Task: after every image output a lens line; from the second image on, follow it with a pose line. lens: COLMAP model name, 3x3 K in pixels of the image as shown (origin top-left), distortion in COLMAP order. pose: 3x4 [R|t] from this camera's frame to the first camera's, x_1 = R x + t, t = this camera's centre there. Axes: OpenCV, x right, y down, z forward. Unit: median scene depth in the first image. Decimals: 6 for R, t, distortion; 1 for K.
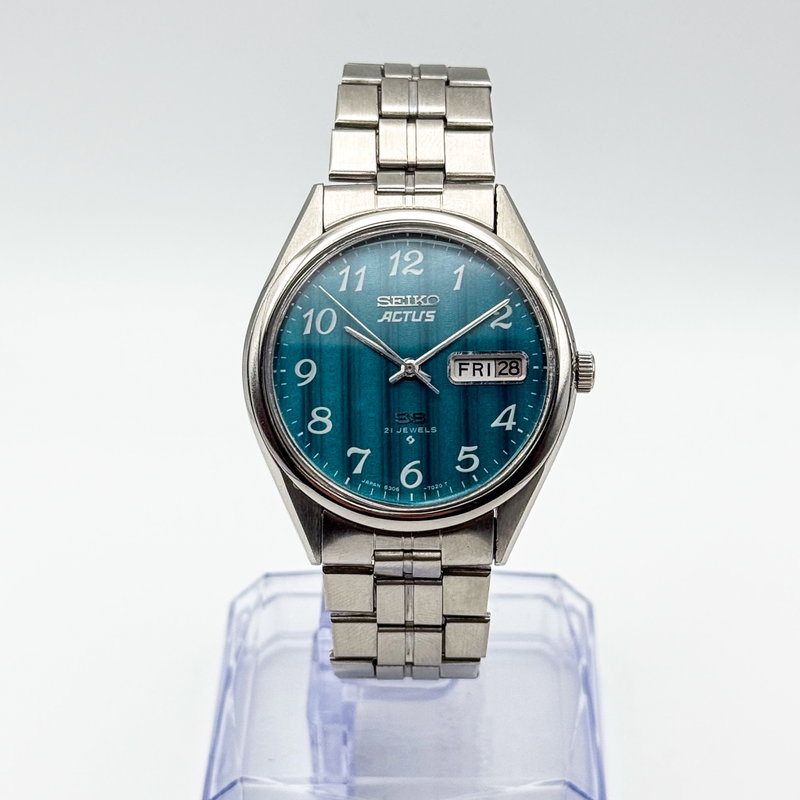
lens RADIAL K [[2163.4, 0, 400.4], [0, 2163.4, 403.3], [0, 0, 1]] dist [0.253580, 0.000000]
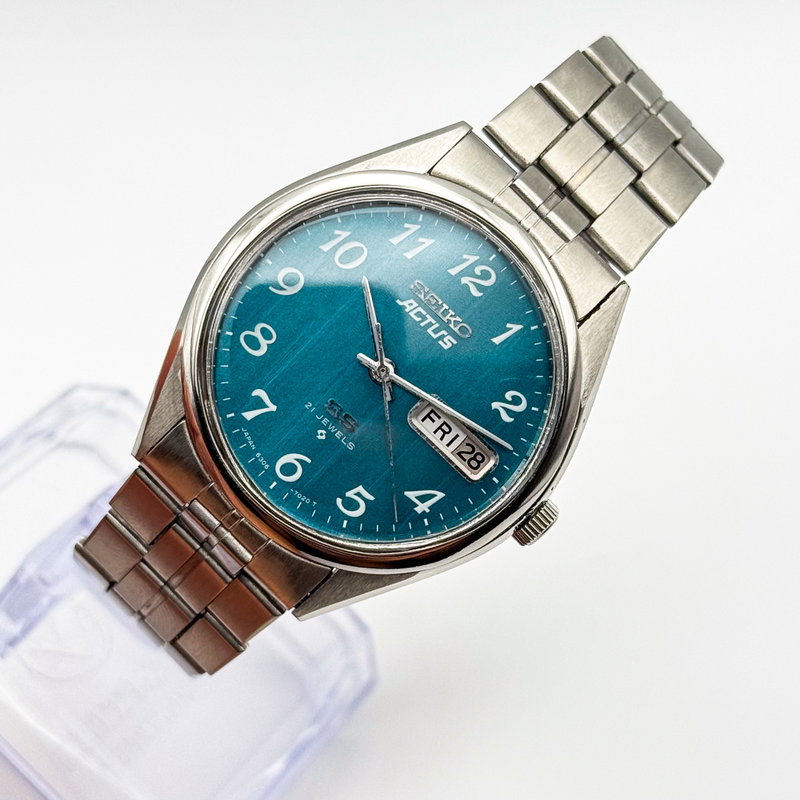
lens RADIAL K [[2163.4, 0, 403.5], [0, 2163.4, 393.9], [0, 0, 1]] dist [0.253580, 0.000000]
pose [[0.709387, 0.704643, 0.015756, 0.002995], [-0.704027, 0.707352, 0.063239, -0.065982], [0.033416, -0.055954, 0.997874, 0.196750]]
